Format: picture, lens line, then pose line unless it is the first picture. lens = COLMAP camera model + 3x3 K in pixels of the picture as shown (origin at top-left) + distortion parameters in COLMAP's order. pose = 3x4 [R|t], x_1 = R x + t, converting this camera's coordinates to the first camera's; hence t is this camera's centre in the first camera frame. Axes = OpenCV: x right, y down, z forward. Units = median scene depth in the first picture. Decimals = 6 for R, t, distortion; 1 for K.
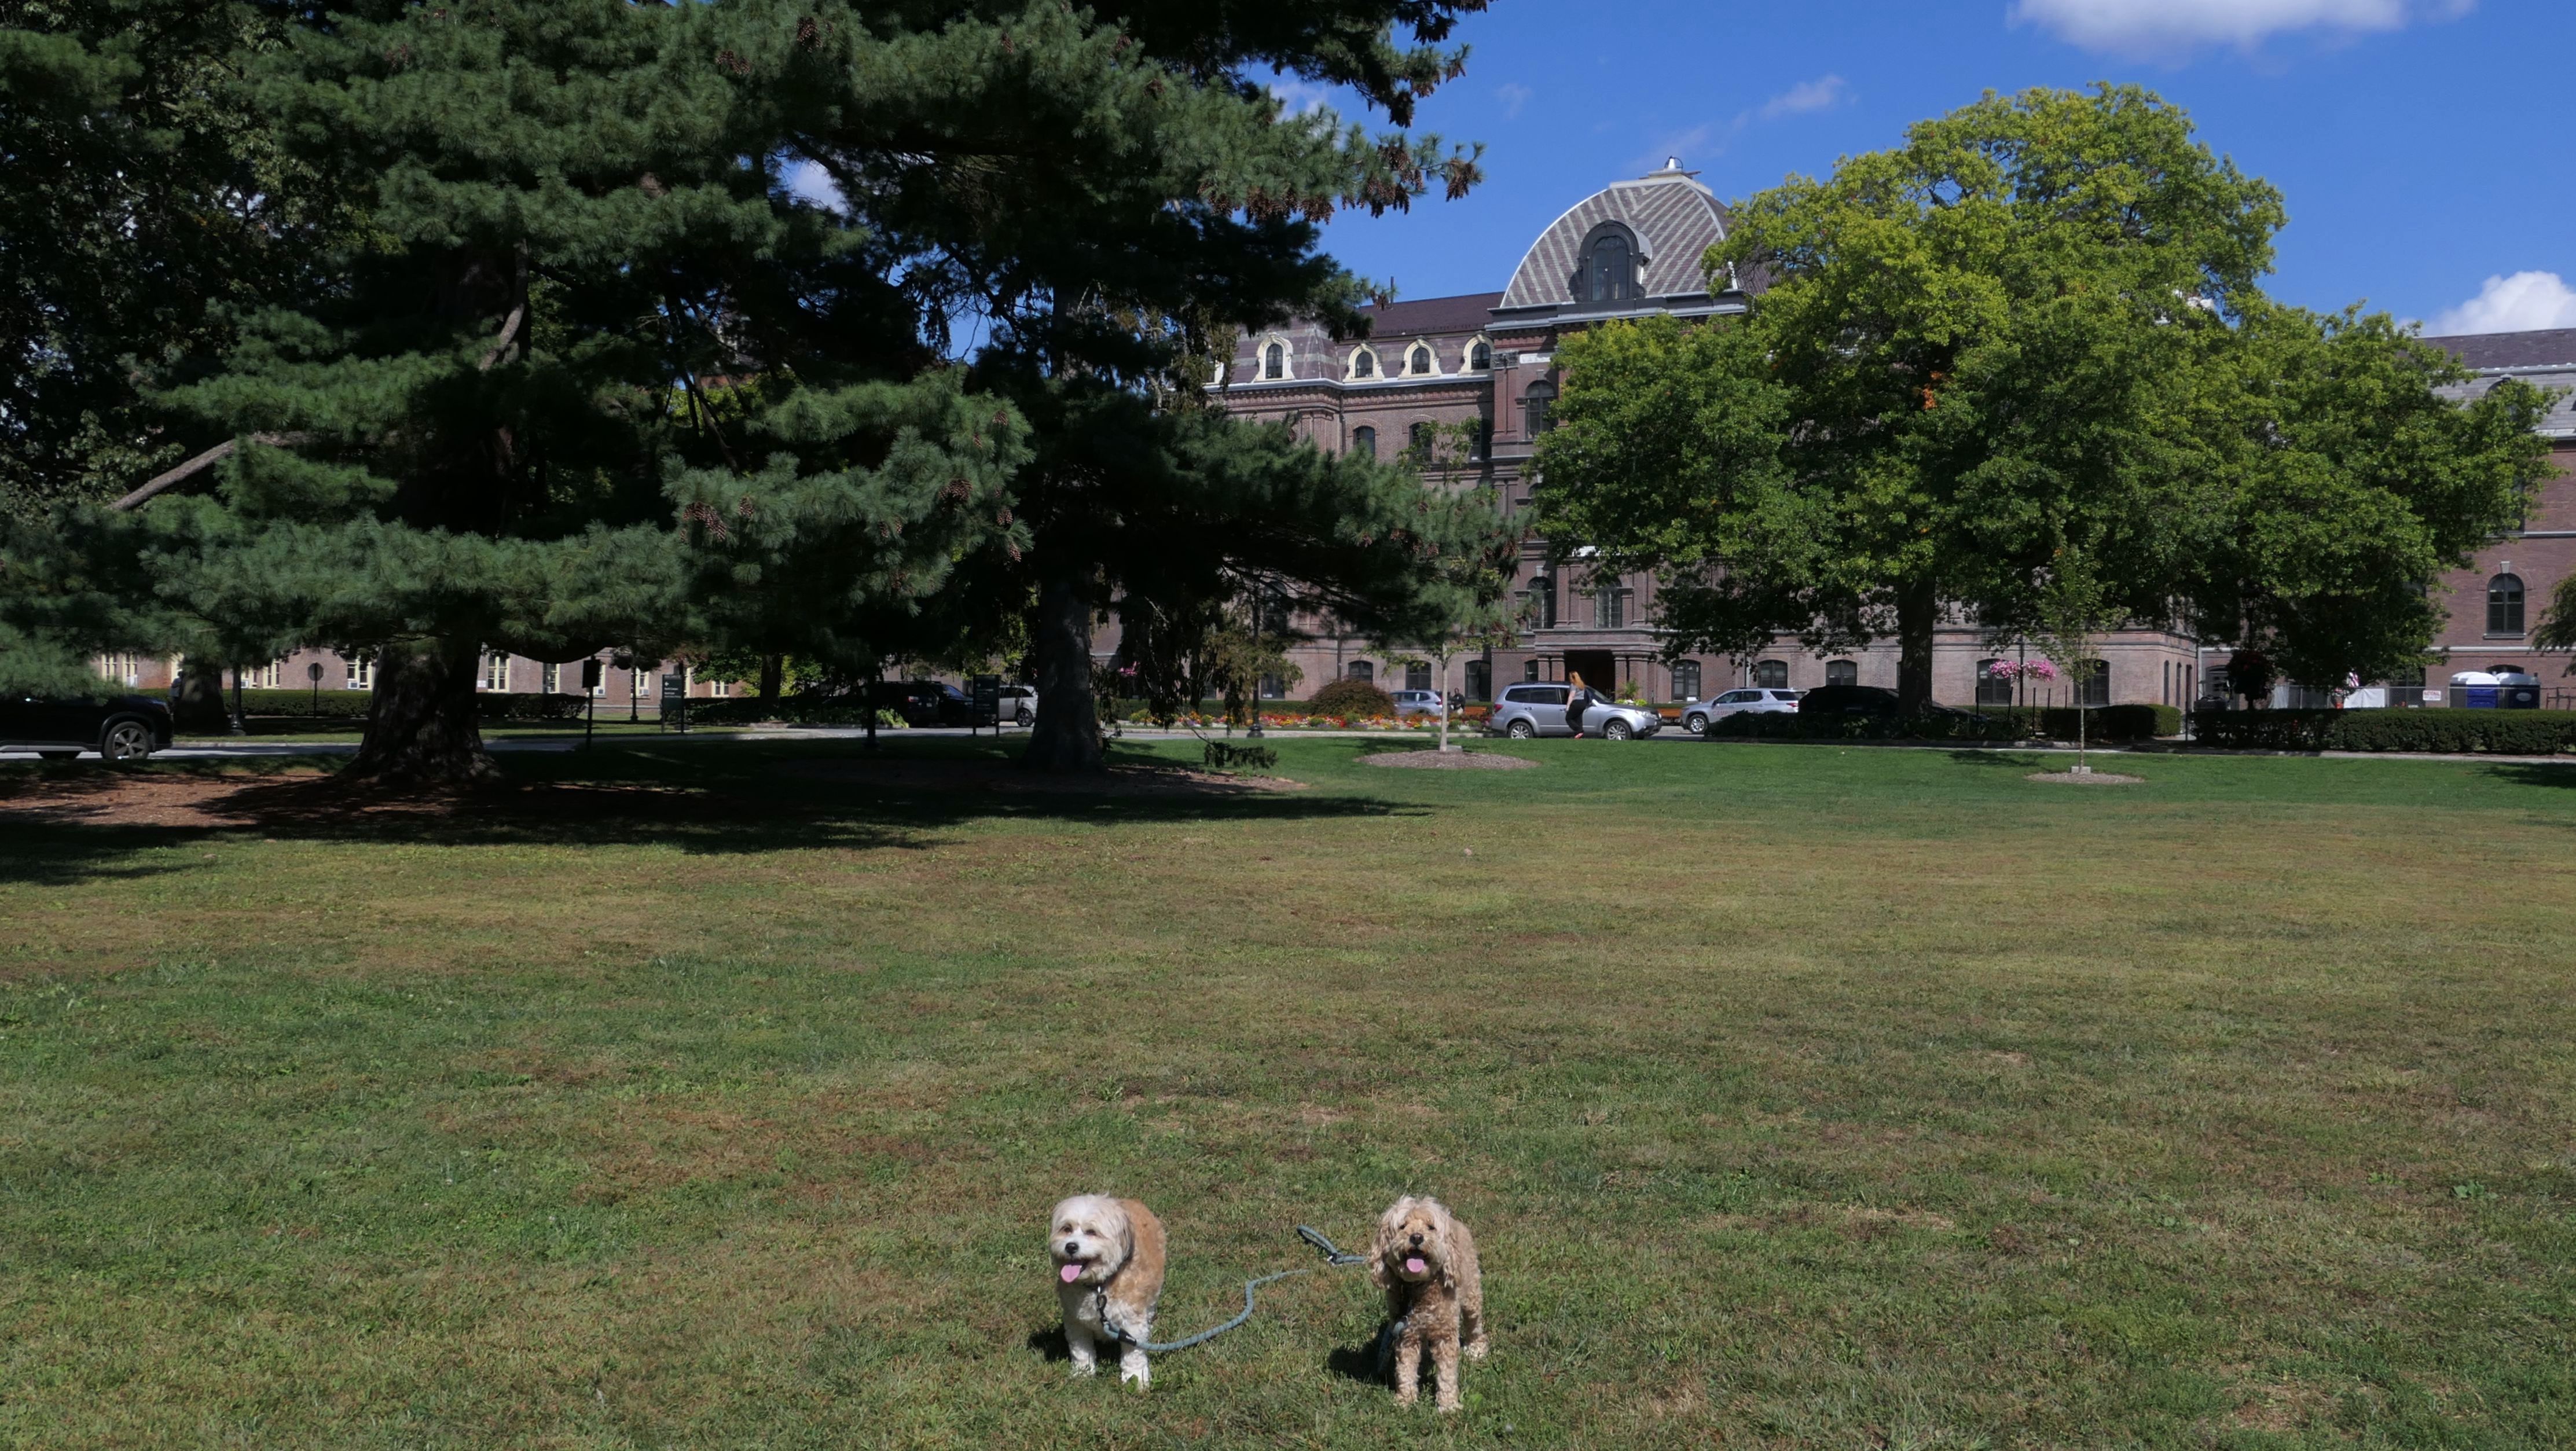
lens RADIAL K [[1929.8, 0, 1289.4], [0, 1929.8, 720.0], [0, 0, 1]] dist [-0.002924, -0.000839]
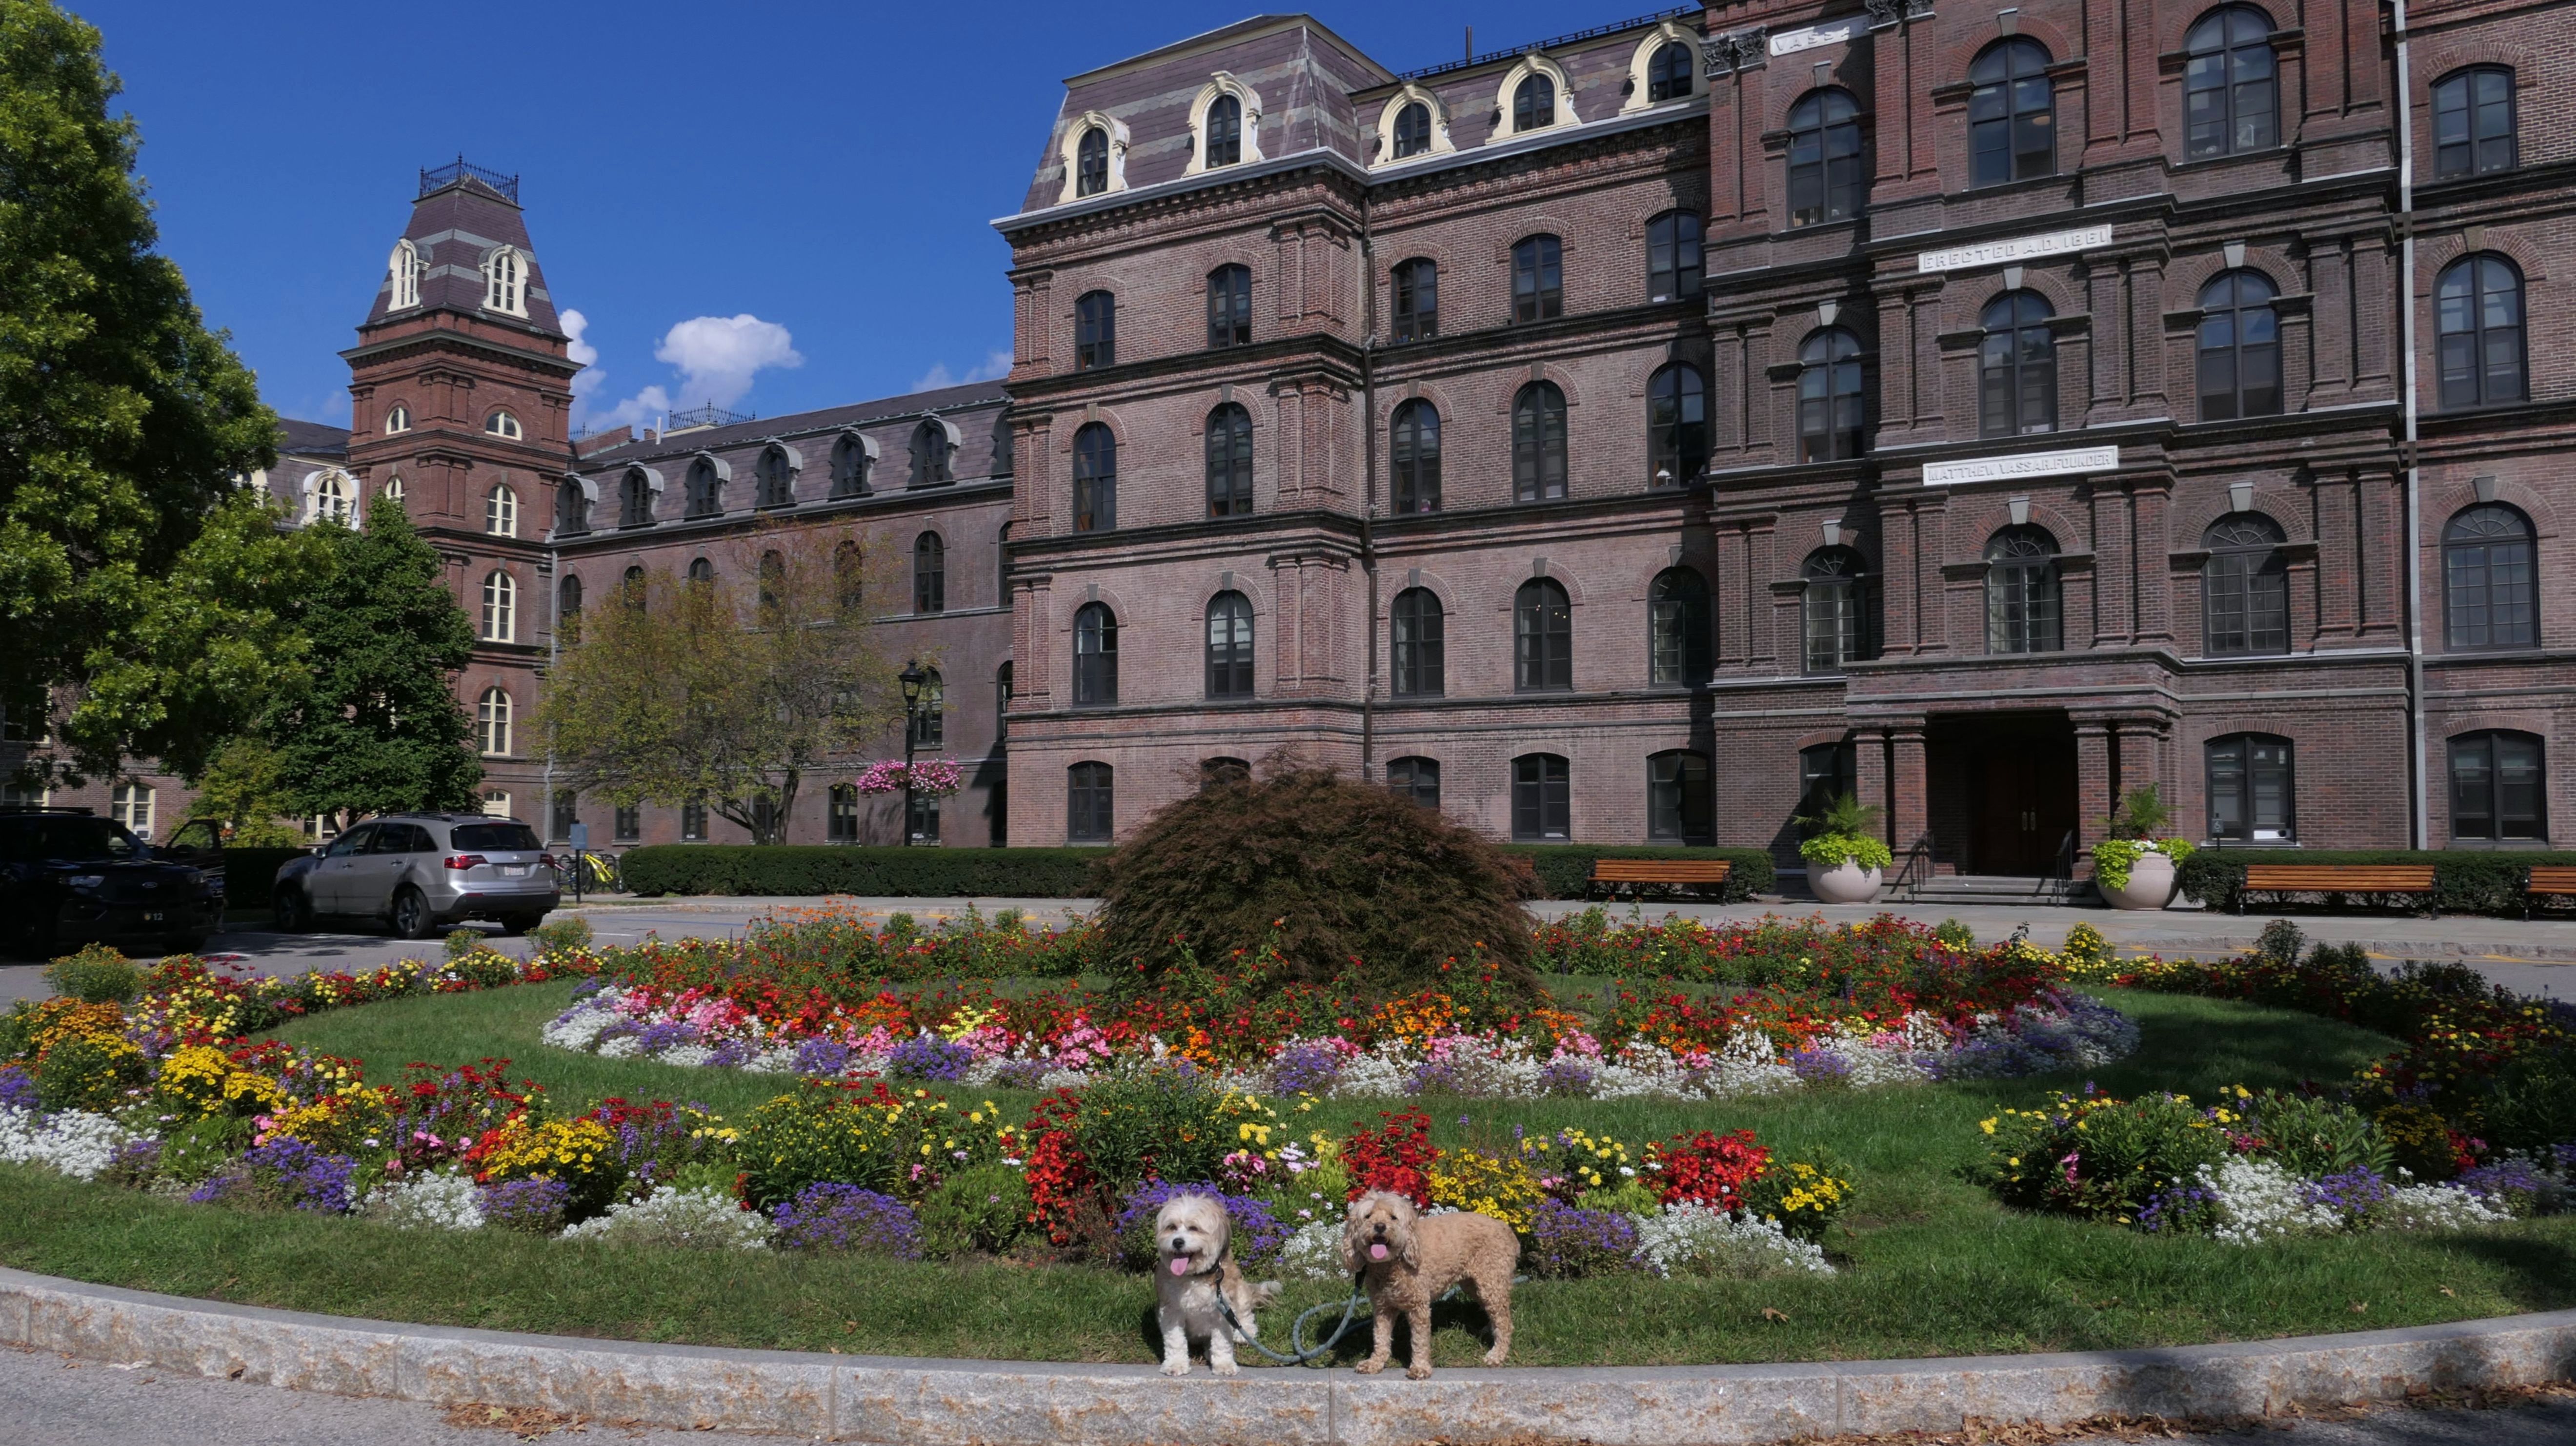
lens RADIAL K [[1930.2, 0, 1288.0], [0, 1930.2, 728.1], [0, 0, 1]] dist [-0.002924, -0.000839]
pose [[0.999390, -0.010373, -0.033343, 0.023273], [0.008291, 0.998043, -0.061982, -0.008830], [0.033920, 0.061668, 0.997520, 0.551048]]
